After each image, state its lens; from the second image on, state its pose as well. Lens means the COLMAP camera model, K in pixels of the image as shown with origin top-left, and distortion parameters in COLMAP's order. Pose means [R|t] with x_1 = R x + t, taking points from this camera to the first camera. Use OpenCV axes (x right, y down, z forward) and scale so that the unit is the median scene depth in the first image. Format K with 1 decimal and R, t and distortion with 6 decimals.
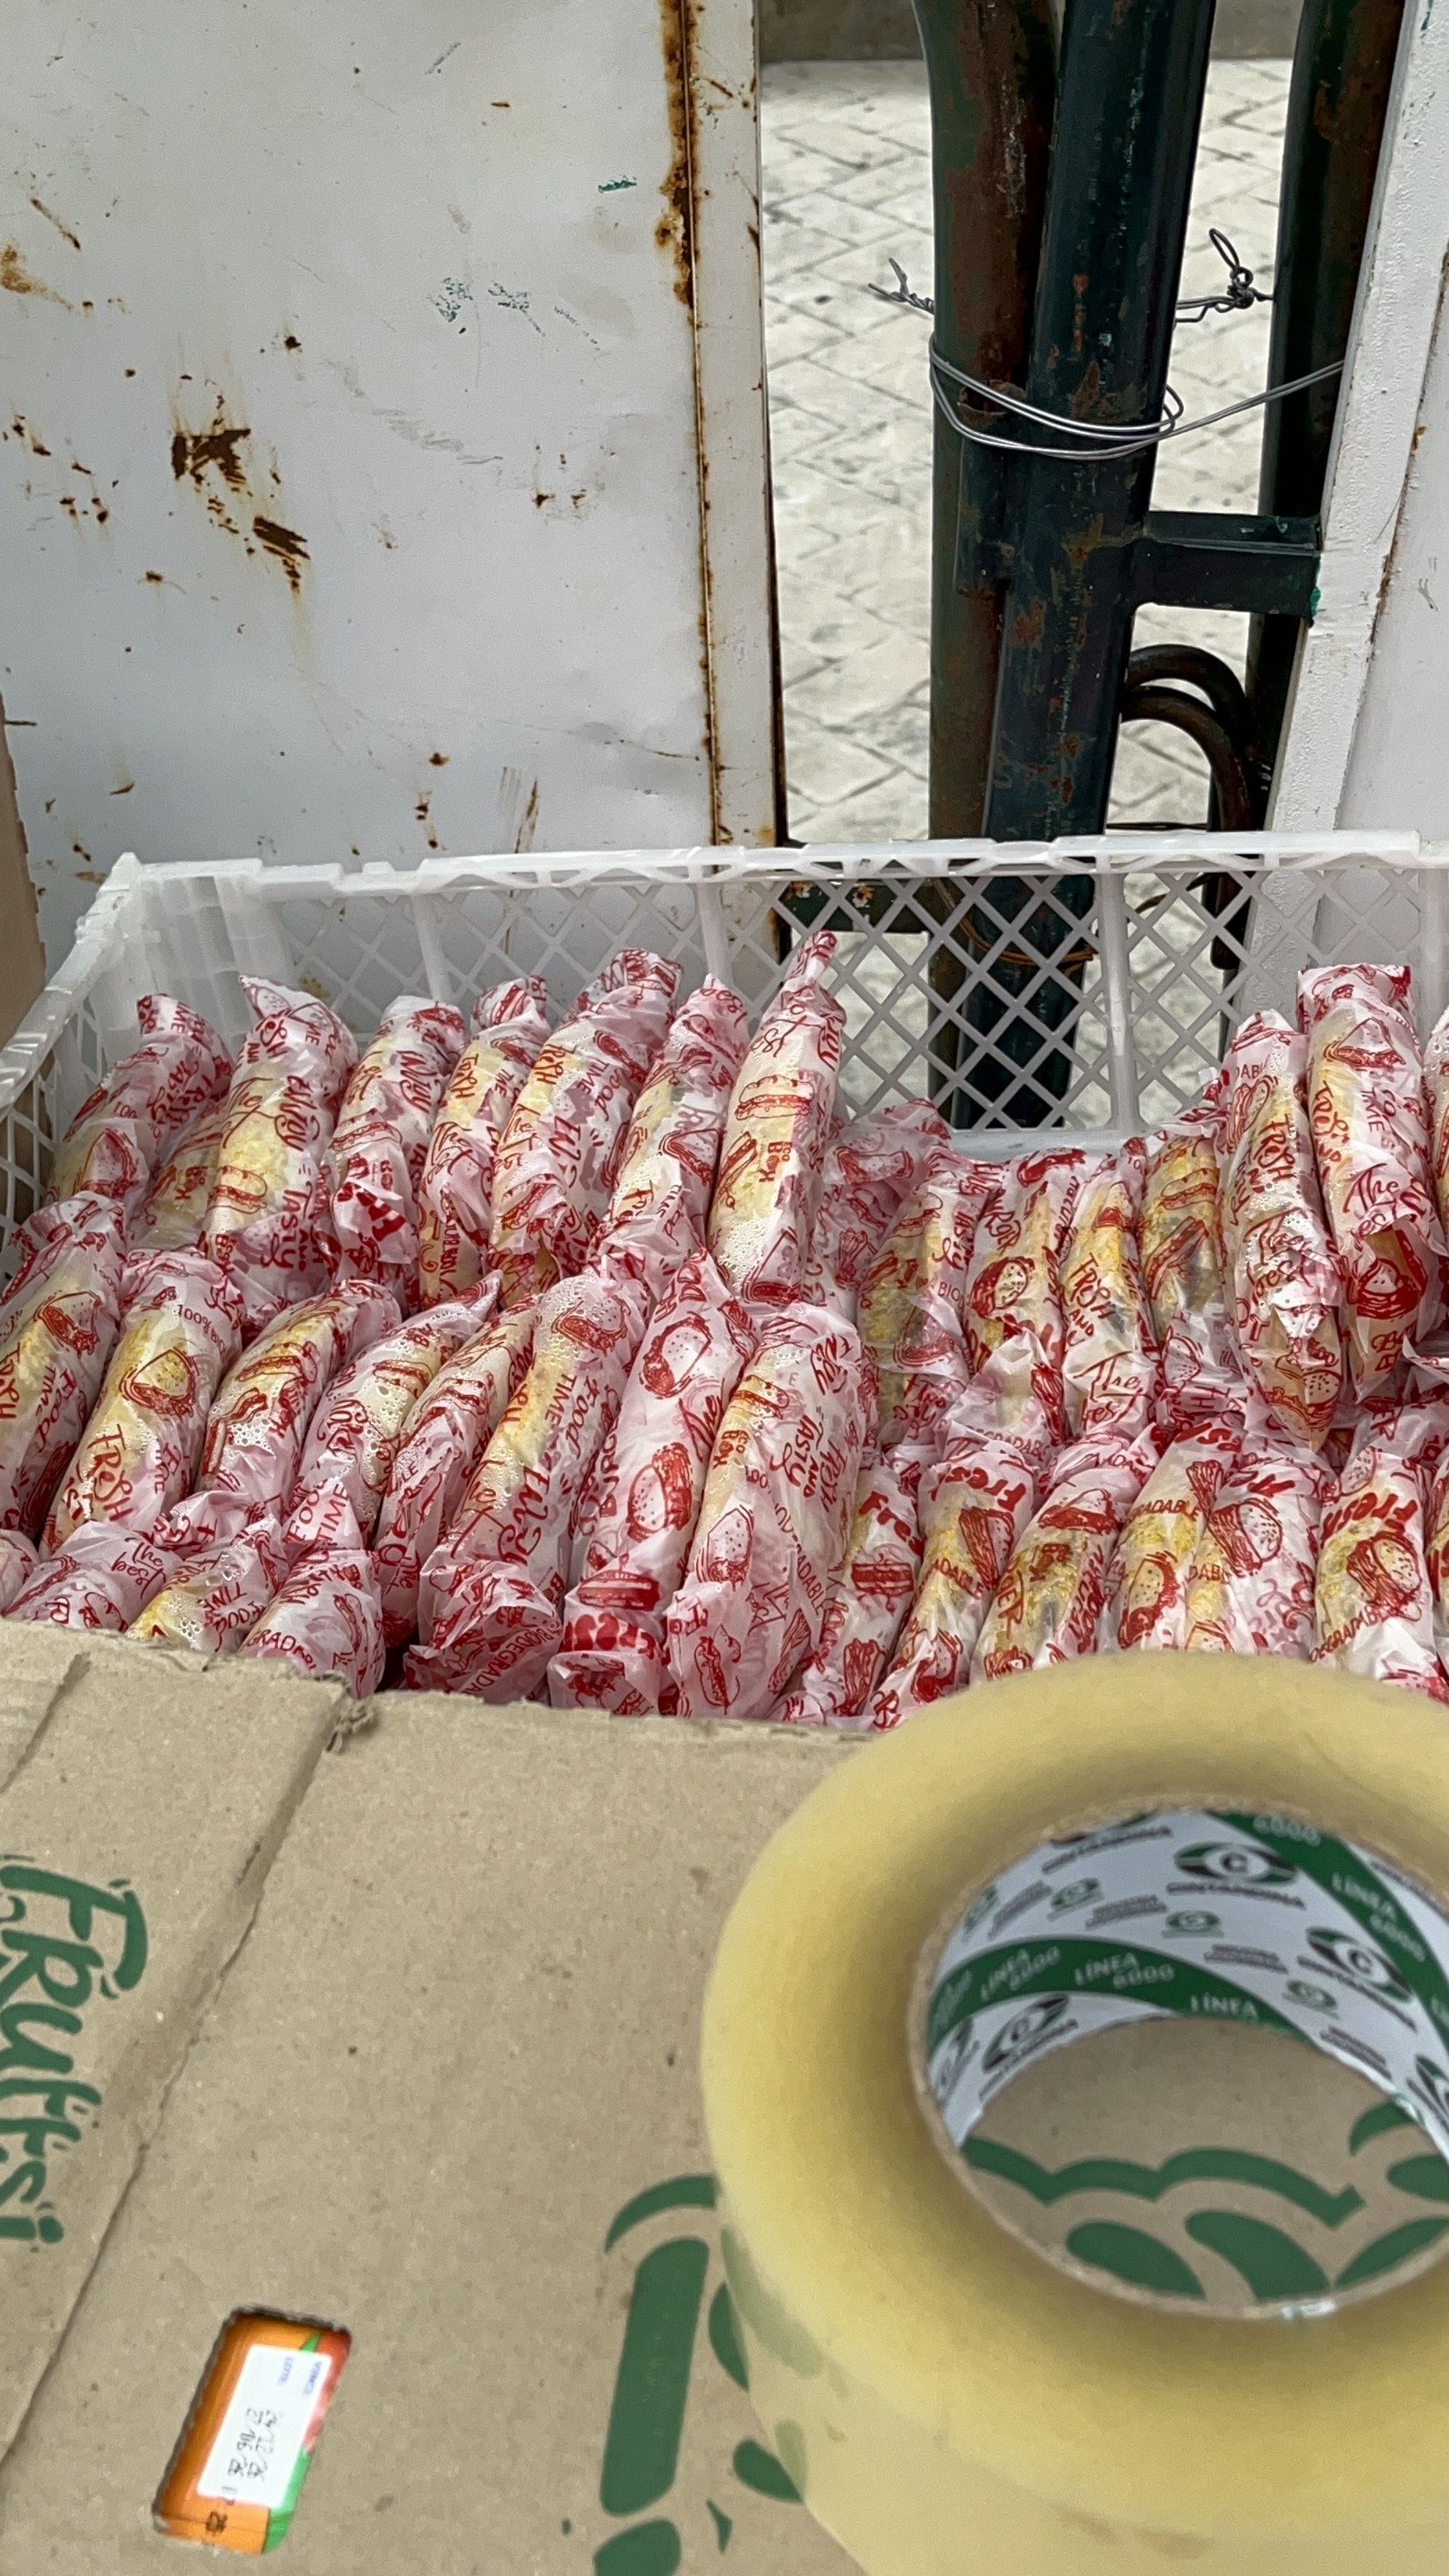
lens RADIAL K [[2974.9, 0, 723.0], [0, 2974.9, 1241.3], [0, 0, 1]] dist [0.045202, -0.033285]
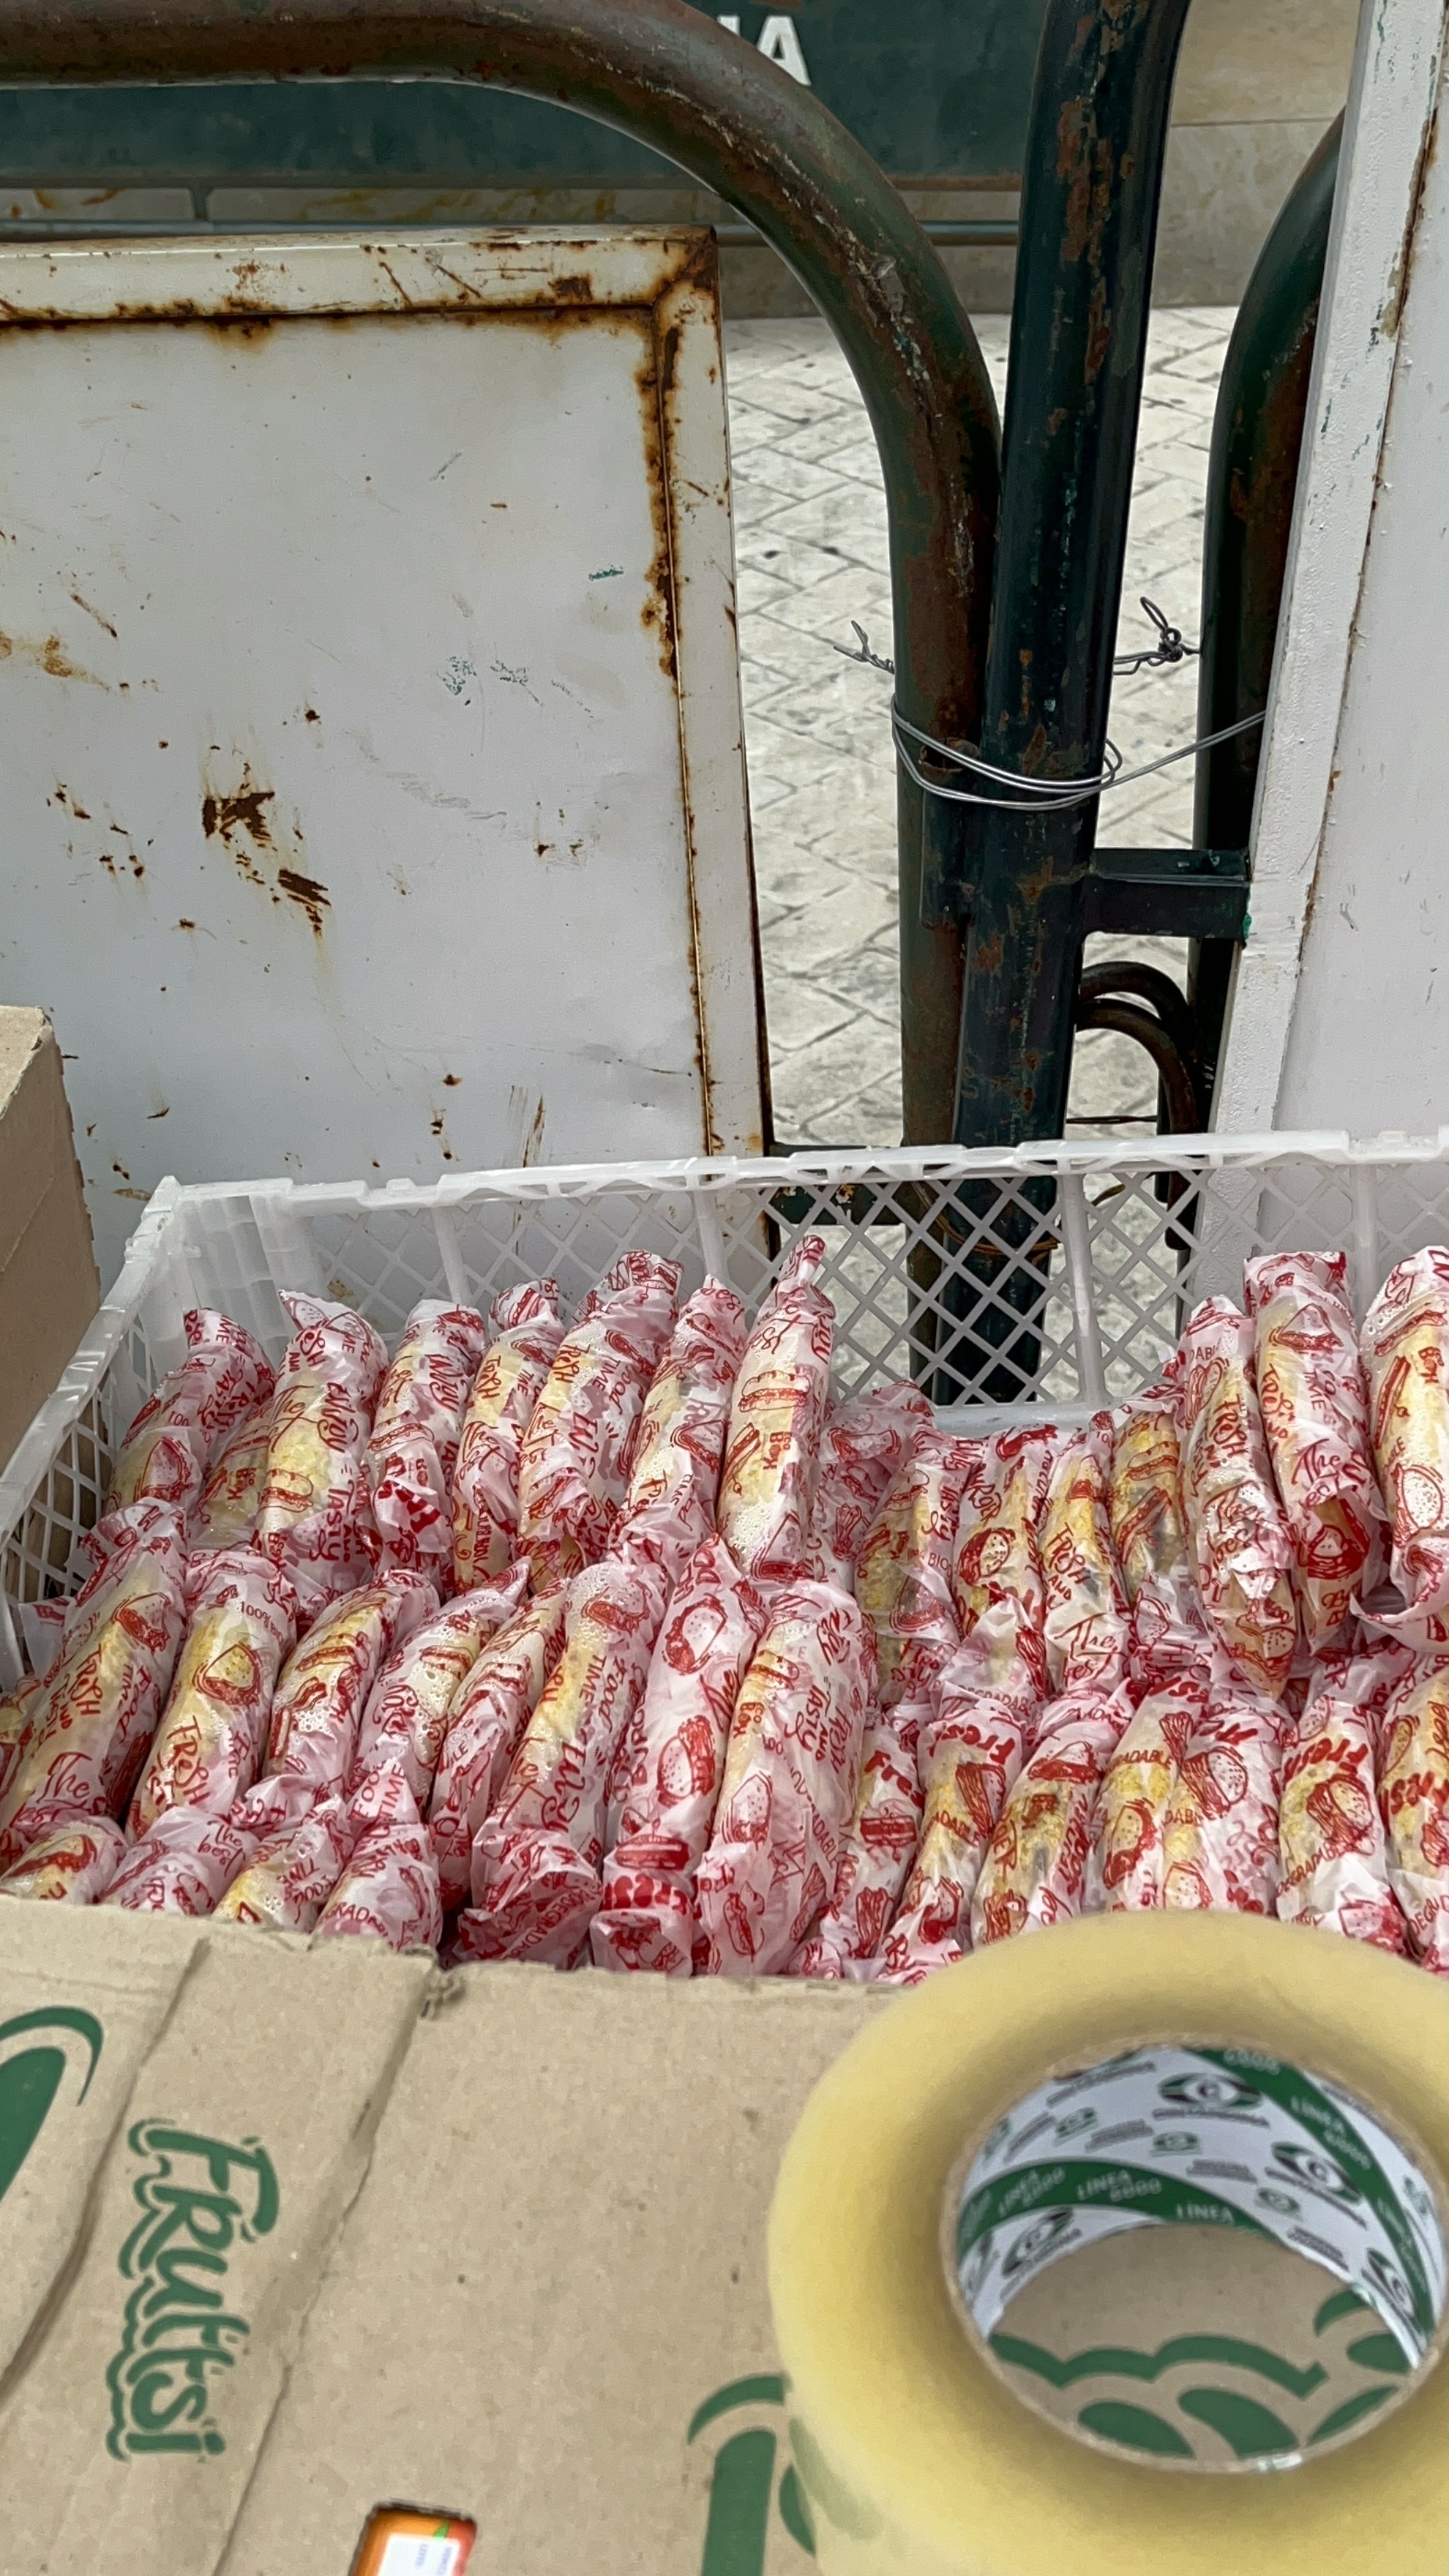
lens RADIAL K [[3240.9, 0, 724.5], [0, 3240.9, 1288.0], [0, 0, 1]] dist [0.072052, -0.131253]
pose [[0.999282, -0.030979, 0.021801, -0.026809], [0.031604, 0.999082, -0.028906, -0.054197], [-0.020885, 0.029575, 0.999344, -0.204880]]
